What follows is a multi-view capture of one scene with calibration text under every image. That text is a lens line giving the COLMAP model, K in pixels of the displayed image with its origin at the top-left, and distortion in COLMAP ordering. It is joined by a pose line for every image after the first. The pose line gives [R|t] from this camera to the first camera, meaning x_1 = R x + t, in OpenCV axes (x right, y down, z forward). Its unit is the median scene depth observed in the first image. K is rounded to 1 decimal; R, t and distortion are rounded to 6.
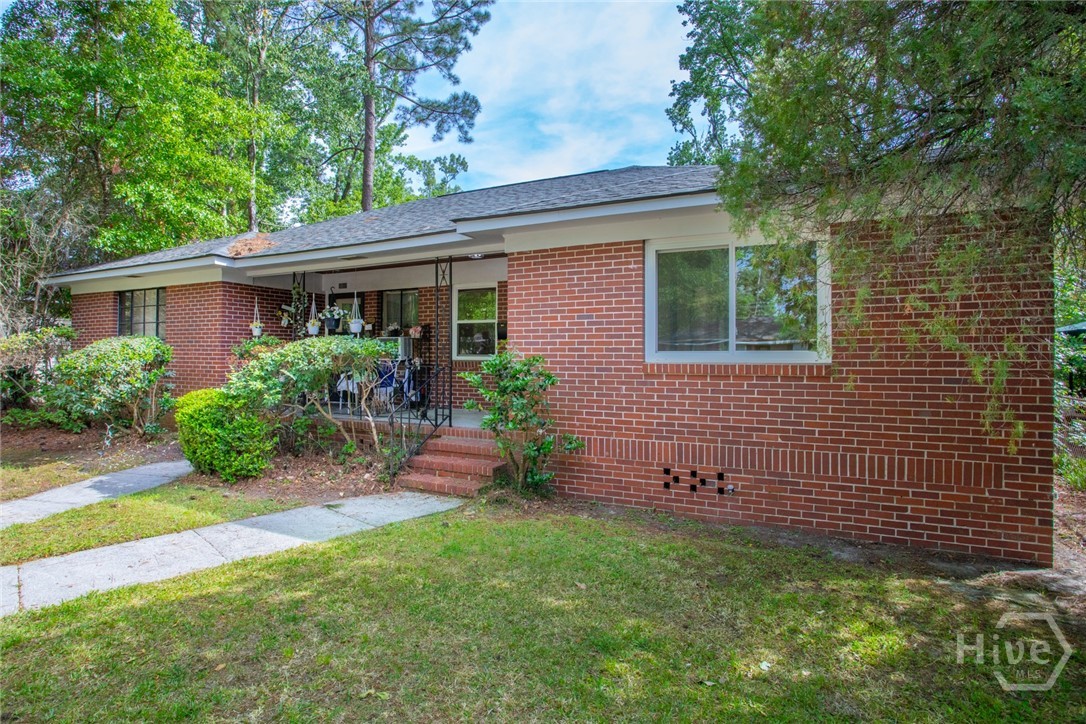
lens RADIAL K [[541.2, 0, 506.3], [0, 541.2, 353.6], [0, 0, 1]] dist [-0.041070, 0.009154]
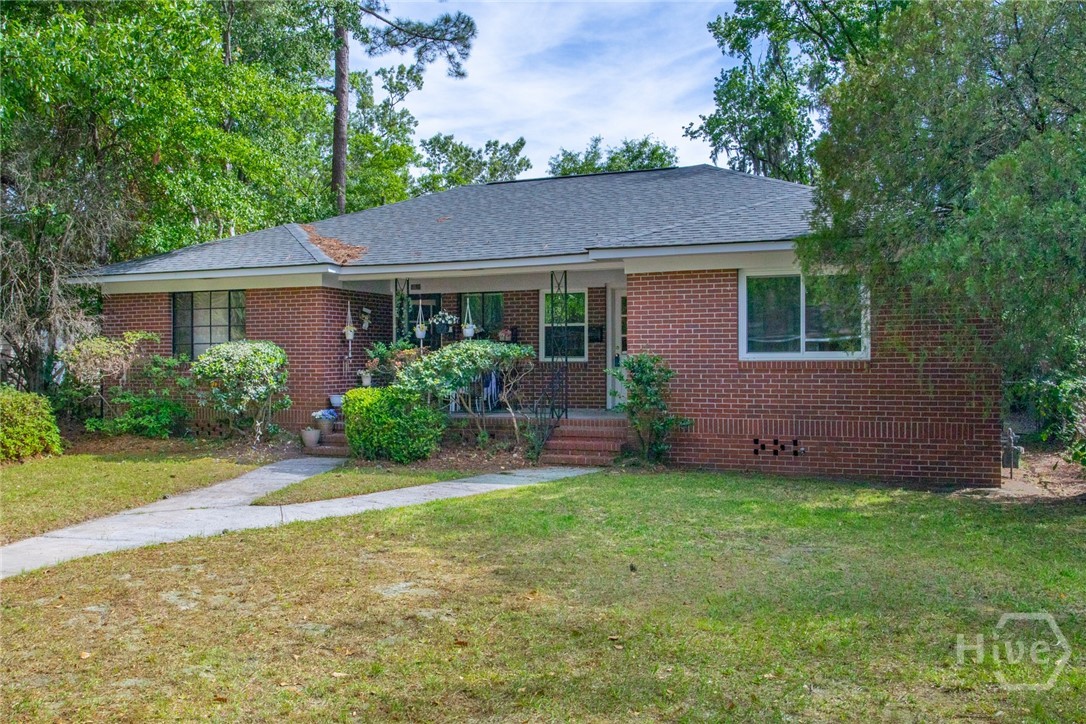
lens RADIAL K [[801.2, 0, 541.3], [0, 801.2, 359.8], [0, 0, 1]] dist [-0.034998, -0.014368]
pose [[0.996322, -0.008206, 0.085293, -0.374921], [0.007716, 0.999952, 0.006078, -0.001057], [-0.085339, -0.005398, 0.996337, -0.872693]]
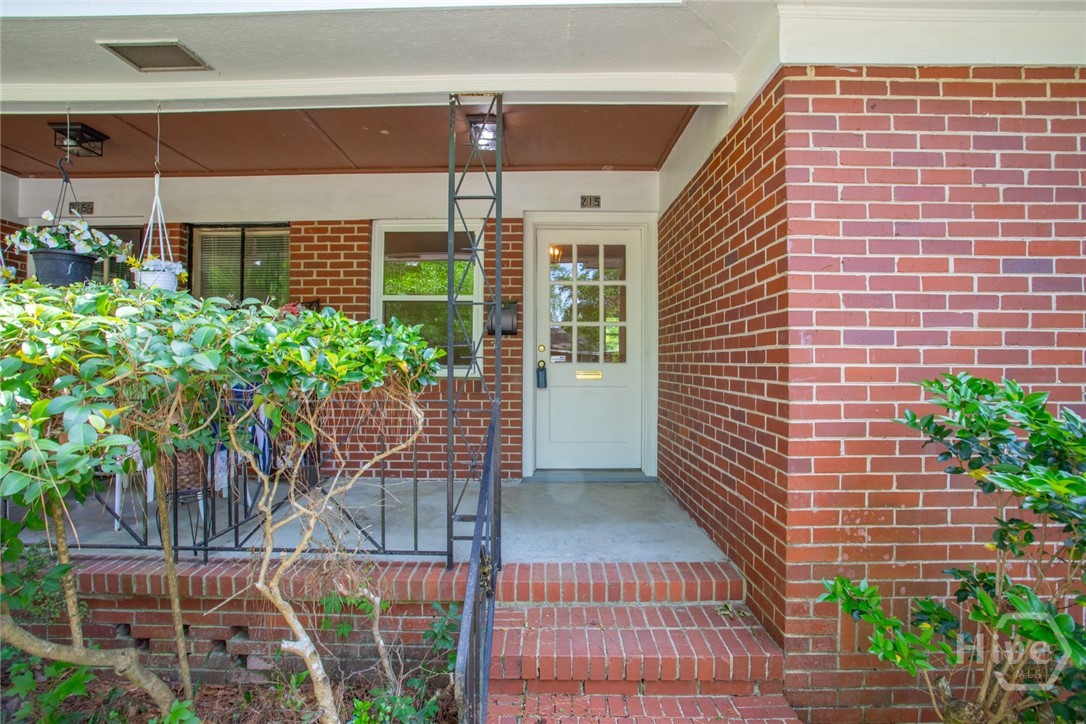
lens RADIAL K [[517.9, 0, 539.1], [0, 517.9, 353.5], [0, 0, 1]] dist [-0.023954, 0.000948]
pose [[0.888362, 0.007546, 0.459083, -0.293576], [-0.002926, 0.999938, -0.010776, -0.004923], [-0.459135, 0.008230, 0.888328, 0.841200]]
